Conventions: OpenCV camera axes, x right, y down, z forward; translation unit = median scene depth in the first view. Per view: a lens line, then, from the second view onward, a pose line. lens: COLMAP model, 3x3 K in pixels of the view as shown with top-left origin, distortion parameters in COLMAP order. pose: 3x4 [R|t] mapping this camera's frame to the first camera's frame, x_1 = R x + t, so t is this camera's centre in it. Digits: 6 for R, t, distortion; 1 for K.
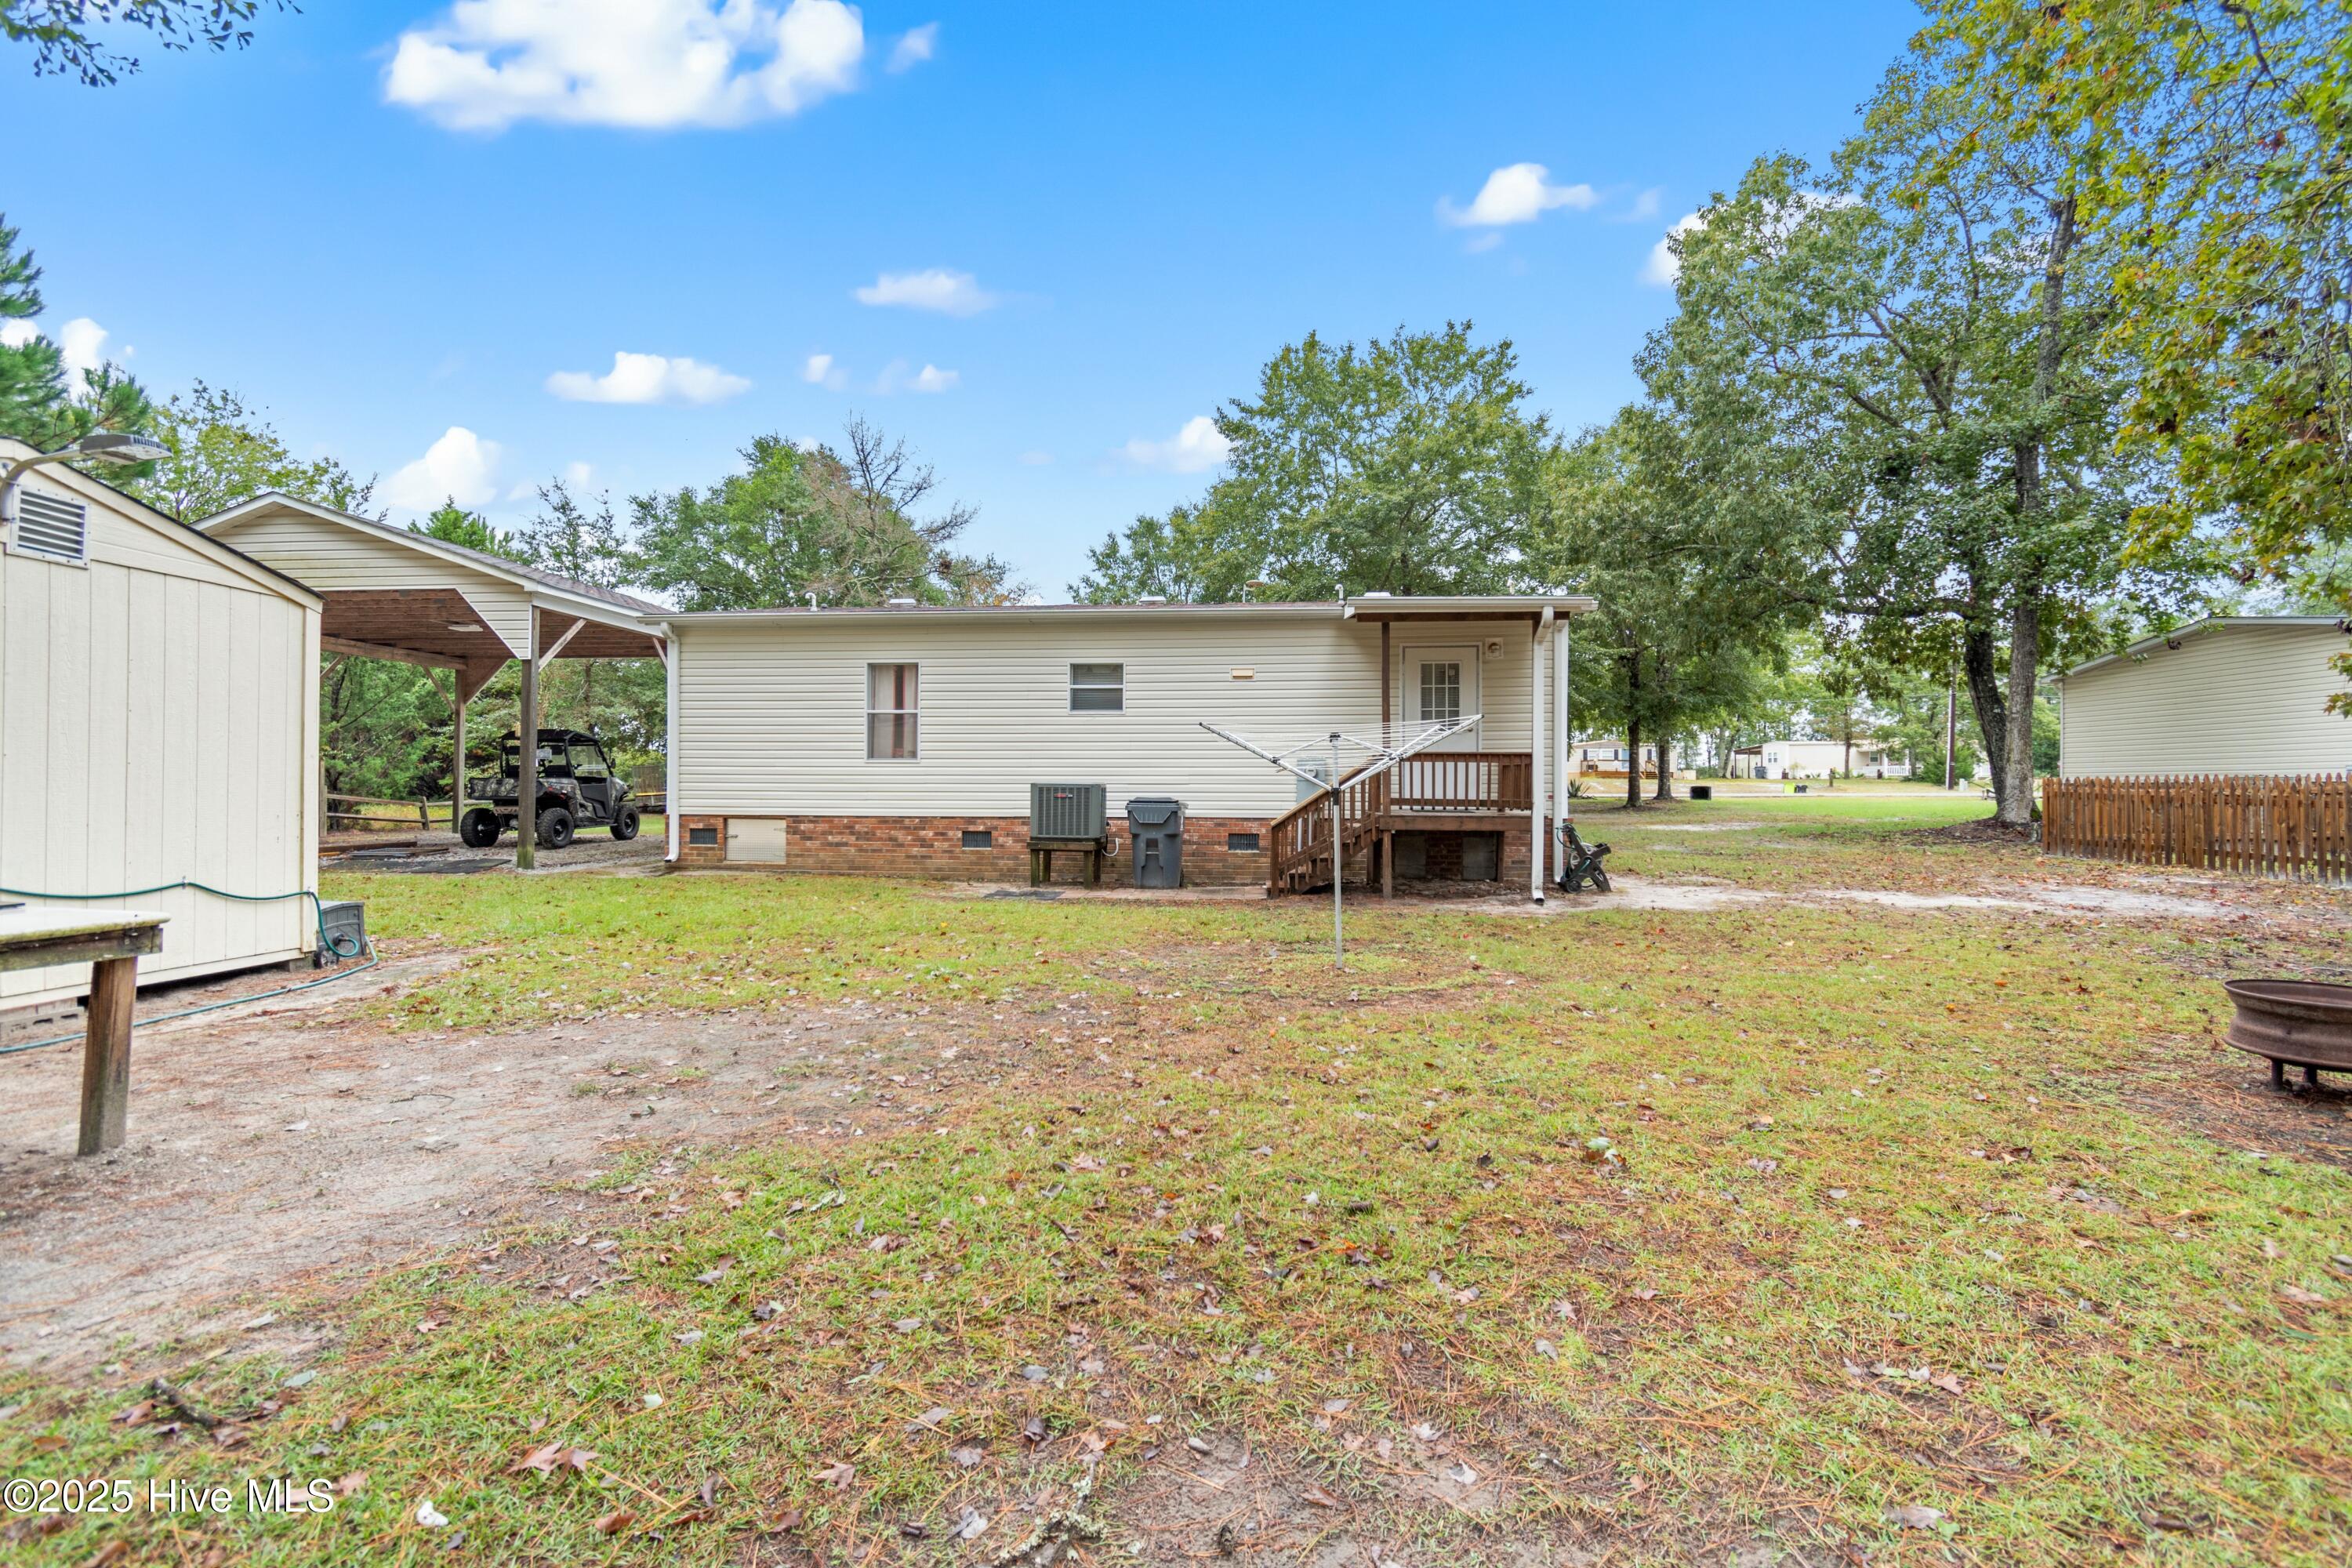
lens RADIAL K [[1048.7, 0, 1176.0], [0, 1048.7, 784.0], [0, 0, 1]] dist [-0.000925, 0.000012]
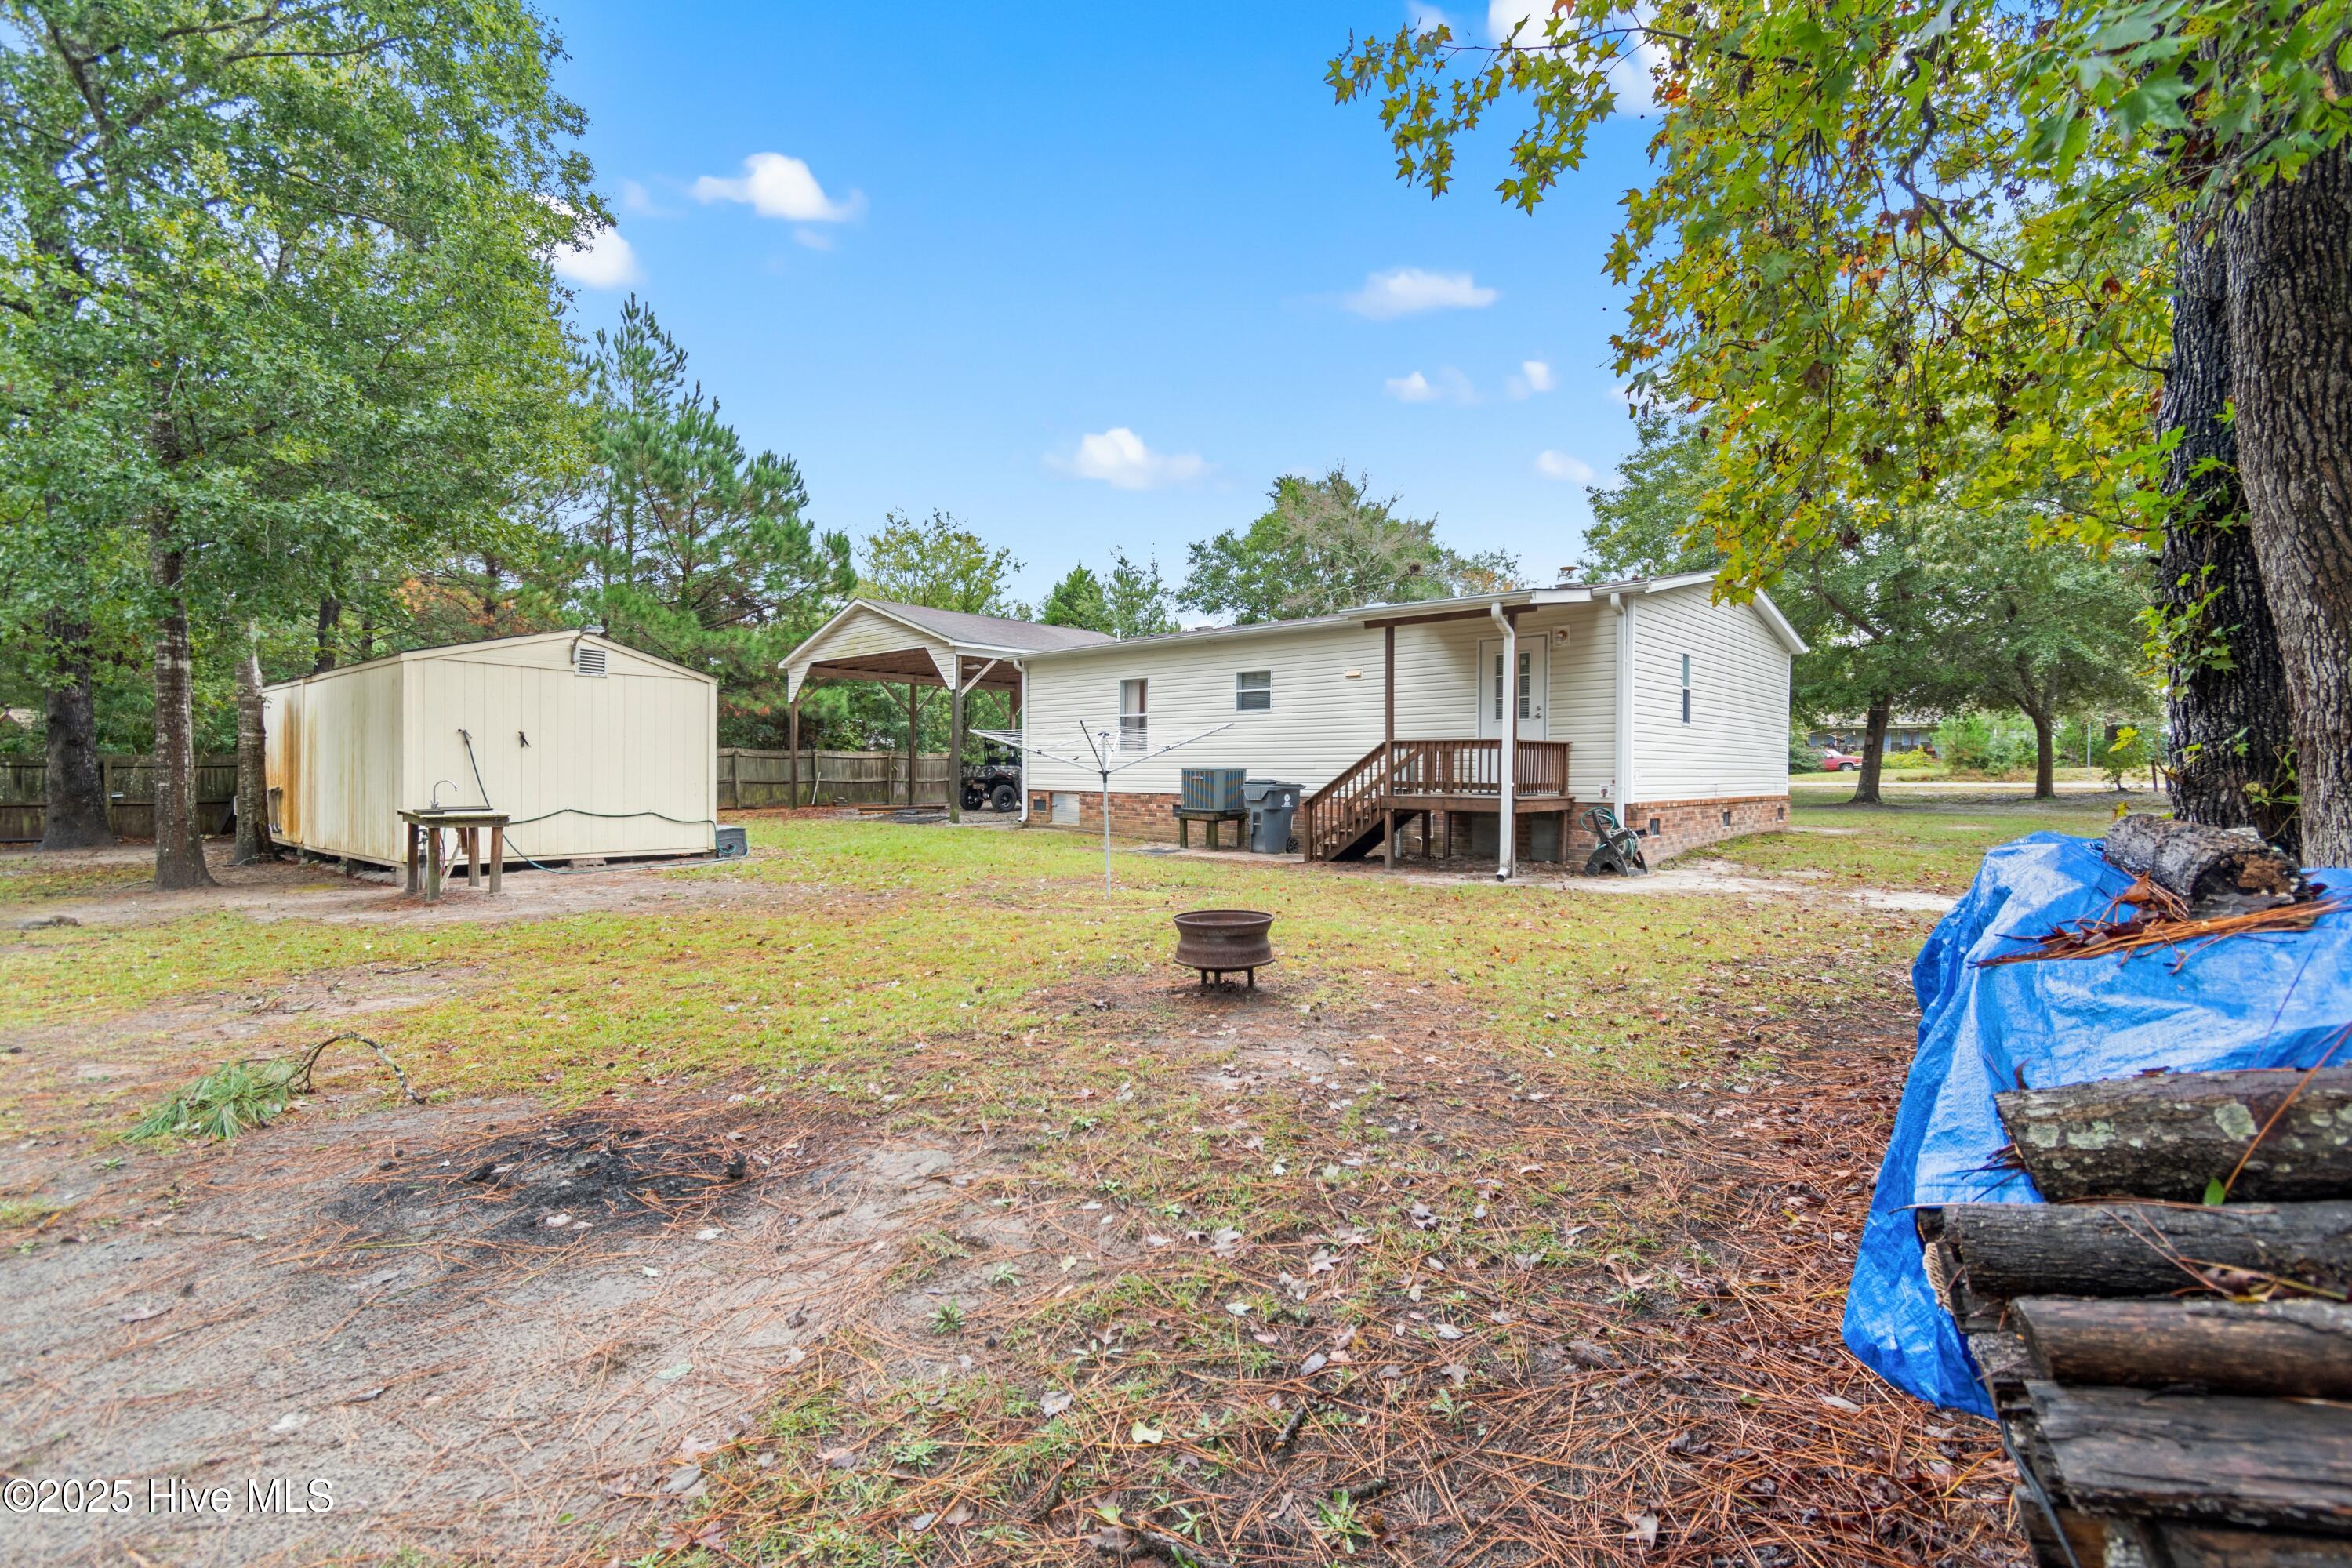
lens RADIAL K [[1048.7, 0, 1176.0], [0, 1048.7, 784.0], [0, 0, 1]] dist [-0.000925, 0.000012]
pose [[0.793931, 0.008414, -0.607950, 0.606252], [-0.000514, 0.999913, 0.013167, 0.001745], [0.608008, -0.010141, 0.793866, -0.042109]]
